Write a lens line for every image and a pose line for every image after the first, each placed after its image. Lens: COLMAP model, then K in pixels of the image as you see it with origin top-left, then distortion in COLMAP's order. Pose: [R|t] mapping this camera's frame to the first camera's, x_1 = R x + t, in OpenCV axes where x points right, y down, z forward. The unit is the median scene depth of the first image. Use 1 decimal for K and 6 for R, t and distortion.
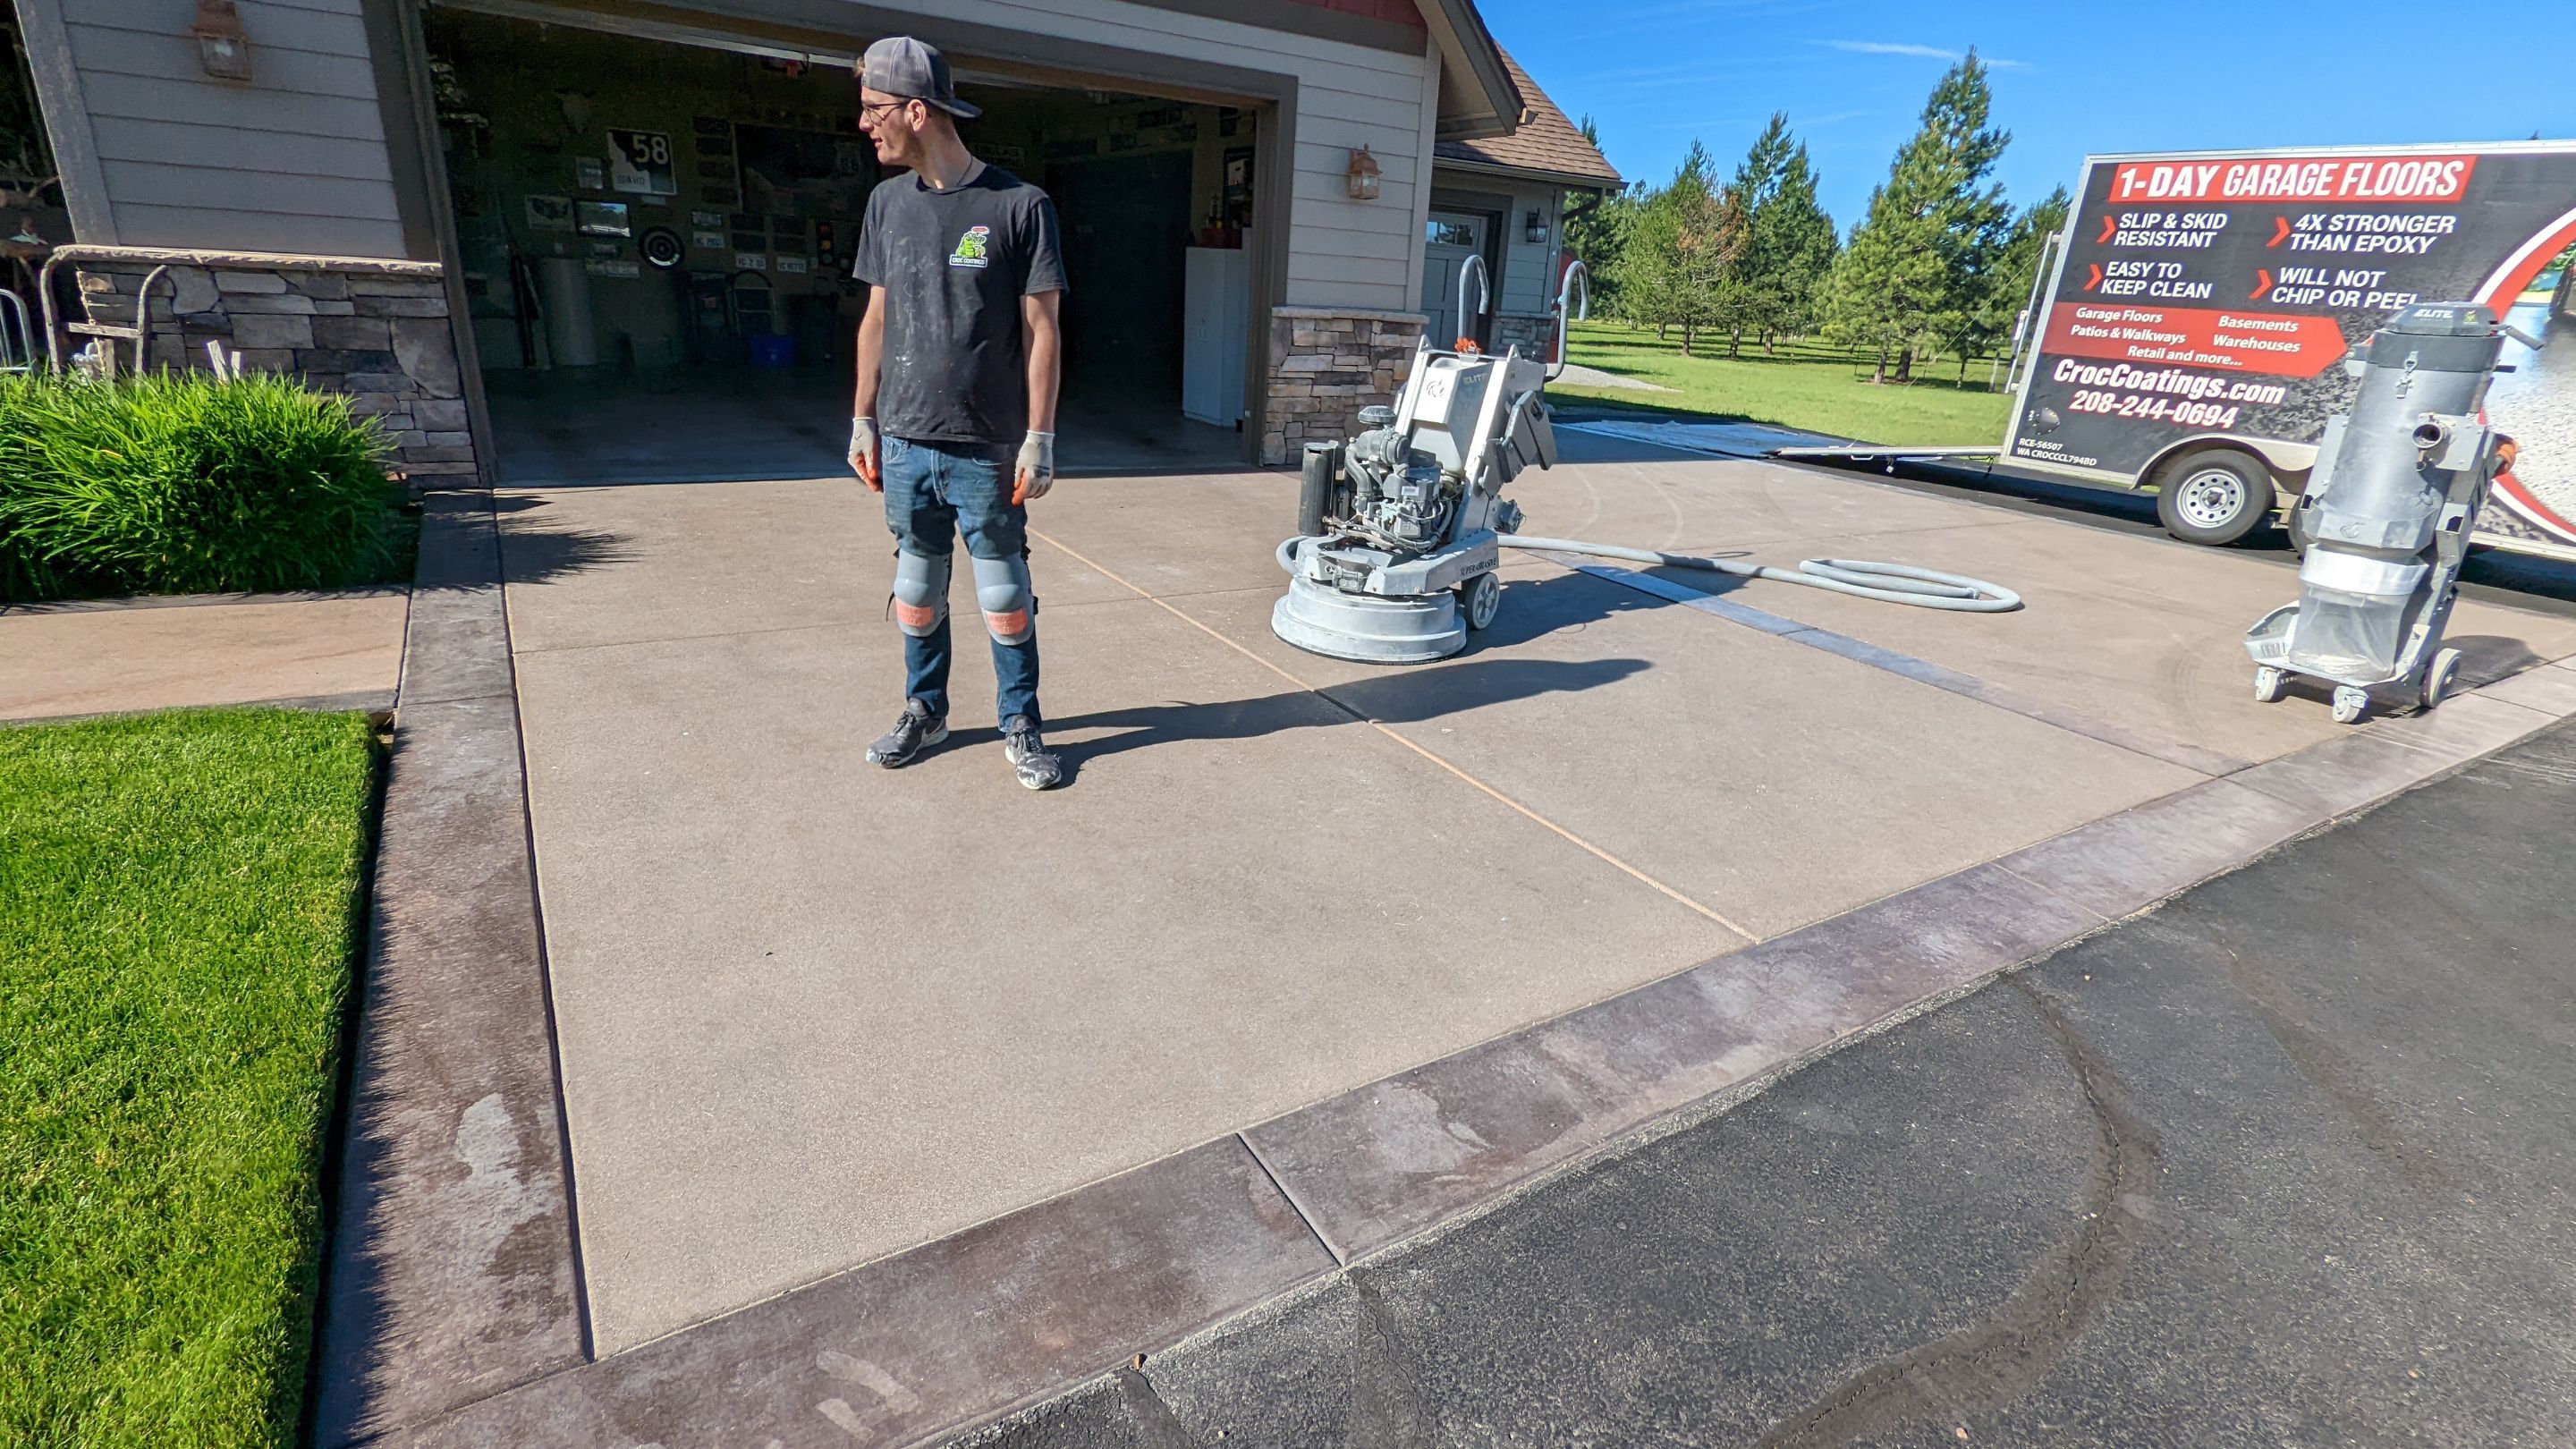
lens RADIAL K [[1226.3, 0, 1301.3], [0, 1226.3, 737.2], [0, 0, 1]] dist [-0.001675, 0.001376]
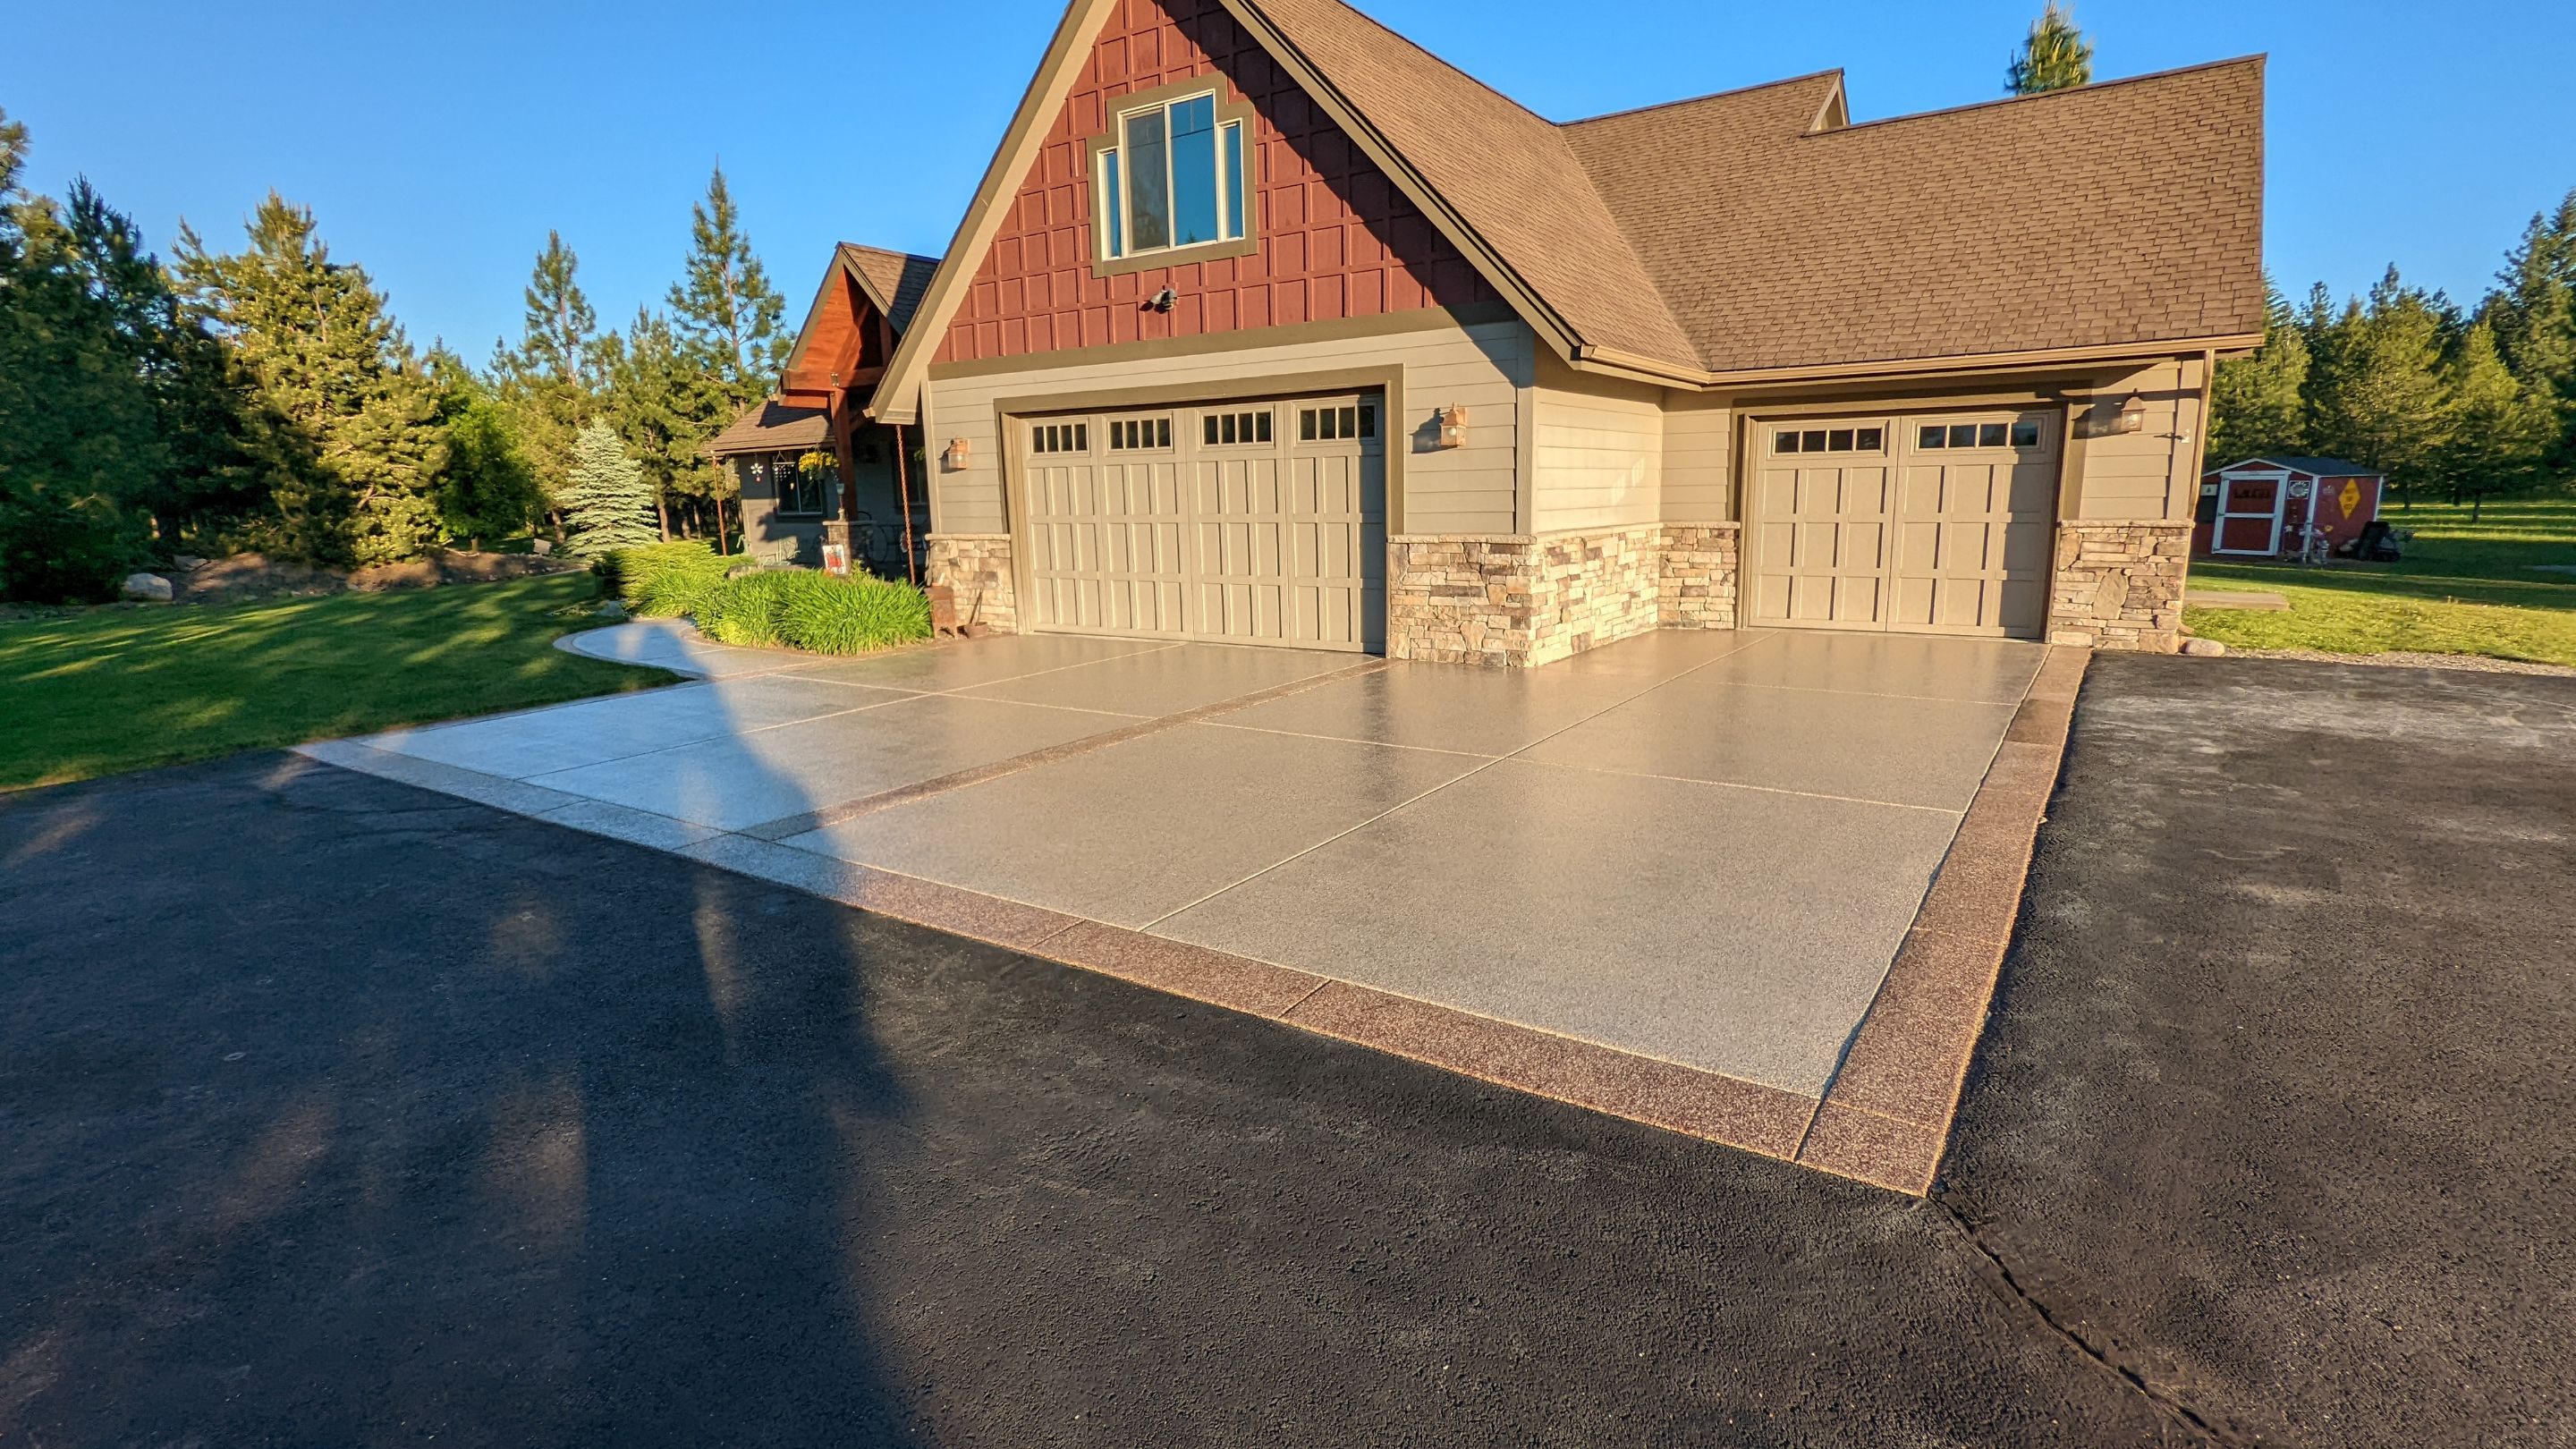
lens RADIAL K [[1226.3, 0, 1301.3], [0, 1226.3, 737.2], [0, 0, 1]] dist [-0.001675, 0.001376]
pose [[0.401570, 0.113395, -0.908781, 1.062523], [-0.276152, 0.961112, -0.002100, -0.117746], [0.873202, 0.251805, 0.417268, 0.426322]]
